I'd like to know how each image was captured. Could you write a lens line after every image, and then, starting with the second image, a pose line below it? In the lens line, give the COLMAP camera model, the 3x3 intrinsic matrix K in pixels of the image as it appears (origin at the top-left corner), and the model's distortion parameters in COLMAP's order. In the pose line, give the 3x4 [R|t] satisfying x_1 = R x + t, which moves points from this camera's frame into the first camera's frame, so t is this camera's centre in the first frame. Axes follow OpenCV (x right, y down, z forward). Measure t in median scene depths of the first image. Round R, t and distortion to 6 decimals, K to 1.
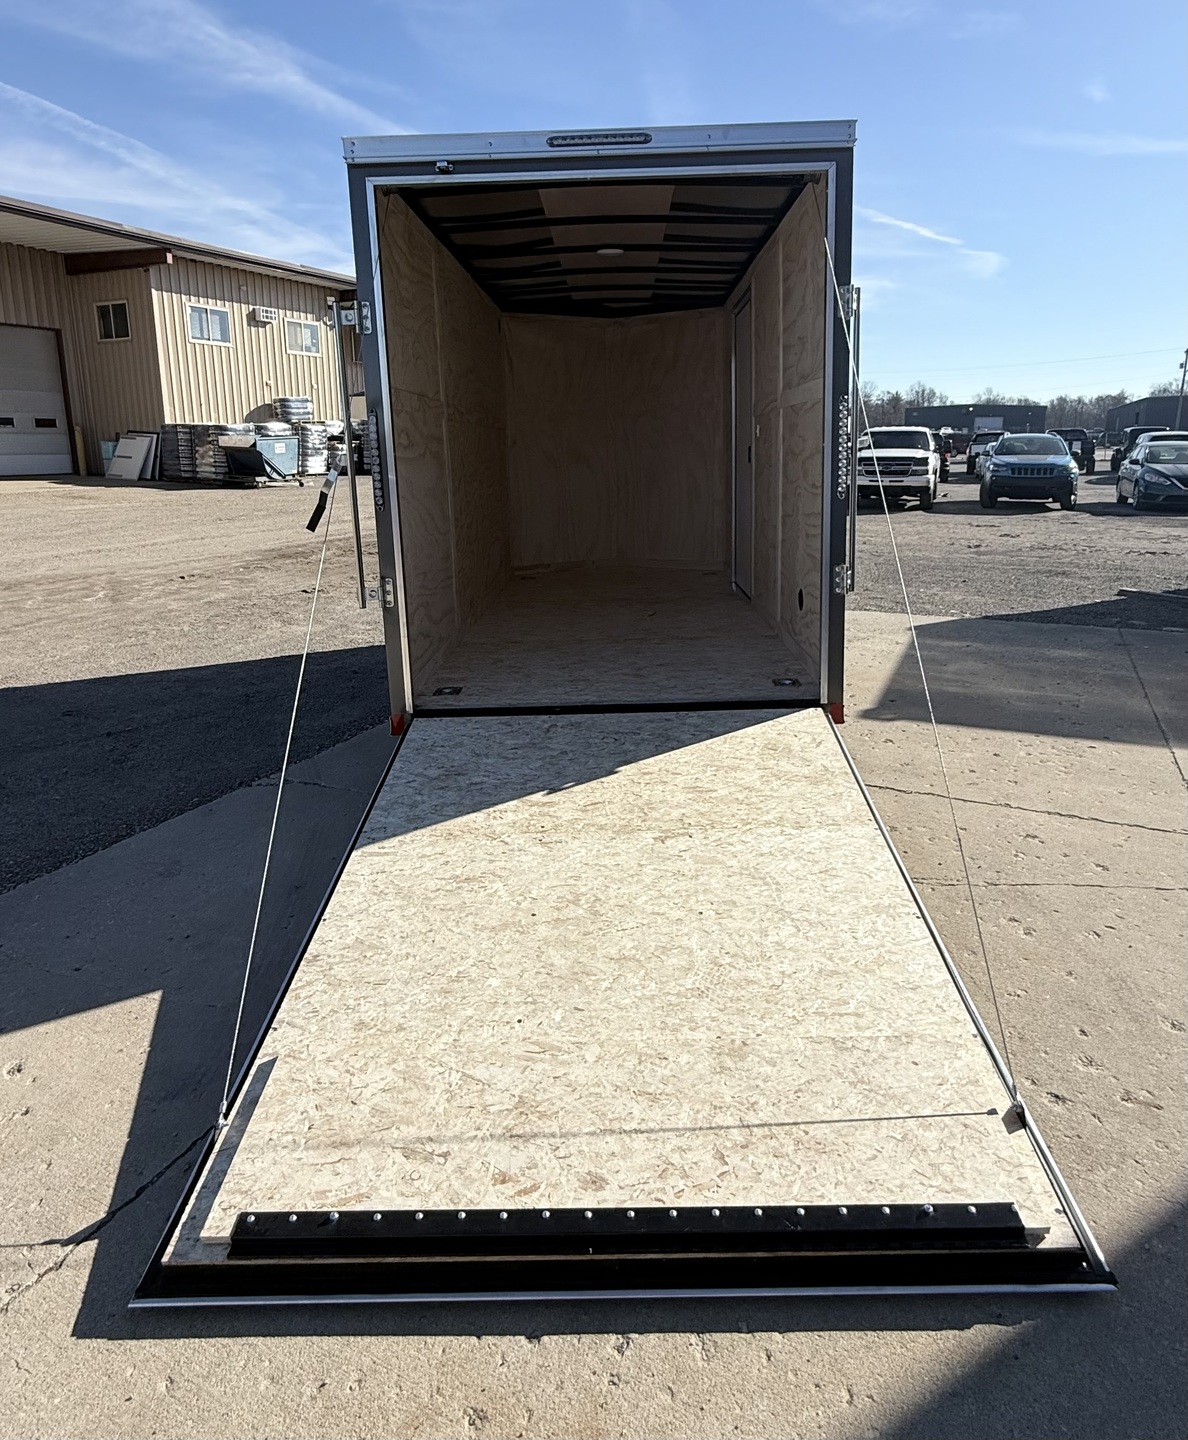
lens RADIAL K [[1493.2, 0, 594.0], [0, 1493.2, 720.0], [0, 0, 1]] dist [0.000473, -0.004615]
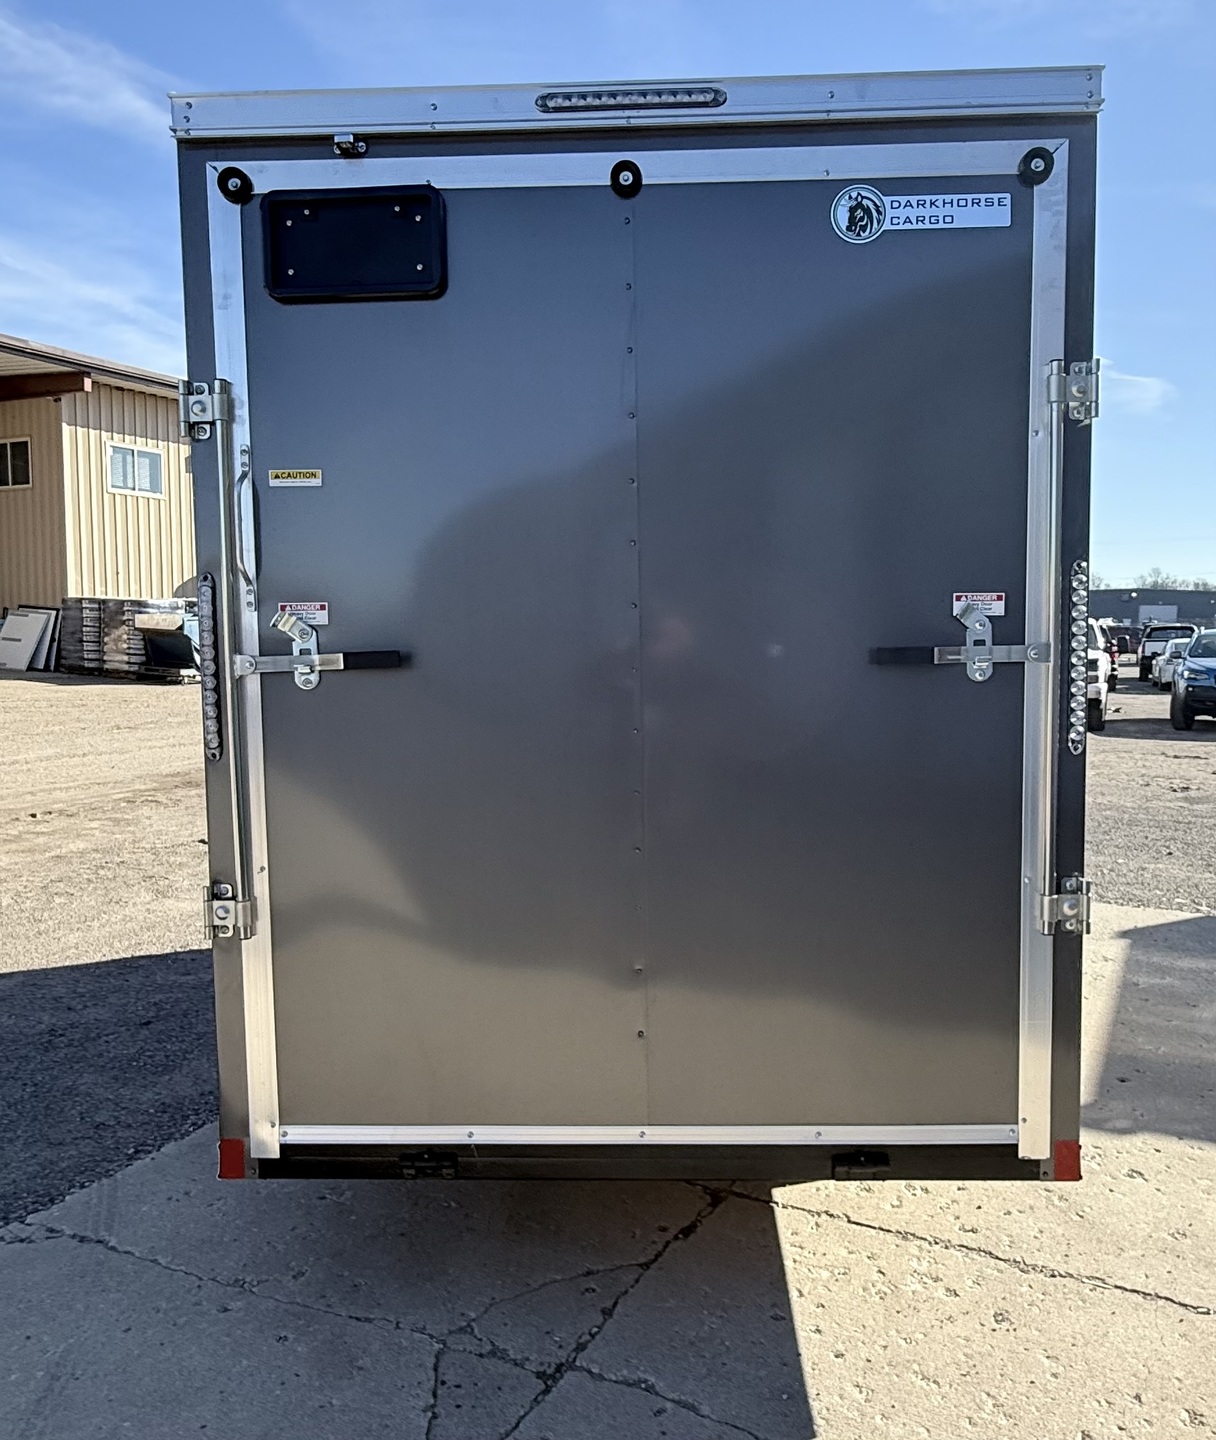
lens RADIAL K [[1335.8, 0, 608.0], [0, 1335.8, 720.0], [0, 0, 1]] dist [0.001011, 0.003882]
pose [[0.999104, 0.018899, -0.037874, 0.011734], [-0.022931, 0.993774, -0.109032, -0.069667], [0.035578, 0.109803, 0.993316, 0.348007]]
